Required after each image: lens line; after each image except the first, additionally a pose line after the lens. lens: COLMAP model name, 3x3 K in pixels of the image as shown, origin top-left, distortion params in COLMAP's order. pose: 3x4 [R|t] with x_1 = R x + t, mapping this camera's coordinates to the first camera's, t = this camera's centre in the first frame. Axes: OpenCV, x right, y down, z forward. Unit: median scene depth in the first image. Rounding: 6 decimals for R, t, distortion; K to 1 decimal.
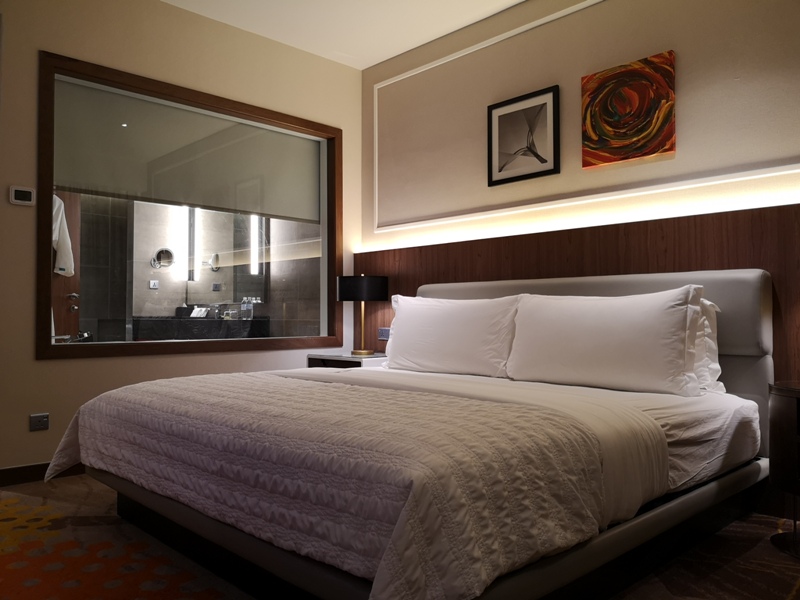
lens RADIAL K [[628.2, 0, 400.0], [0, 628.2, 300.0], [0, 0, 1]] dist [0.011142, -0.012234]
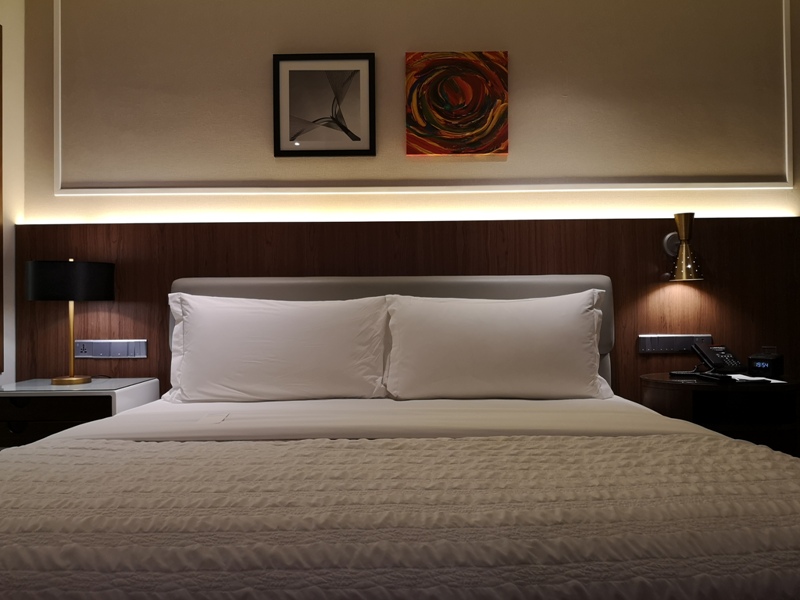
lens RADIAL K [[636.7, 0, 393.4], [0, 636.7, 298.4], [0, 0, 1]] dist [0.035151, -0.004739]
pose [[0.698290, 0.002493, 0.715810, -0.395323], [-0.008762, 0.999949, 0.005065, -0.008959], [-0.715761, -0.009809, 0.698276, 0.394482]]
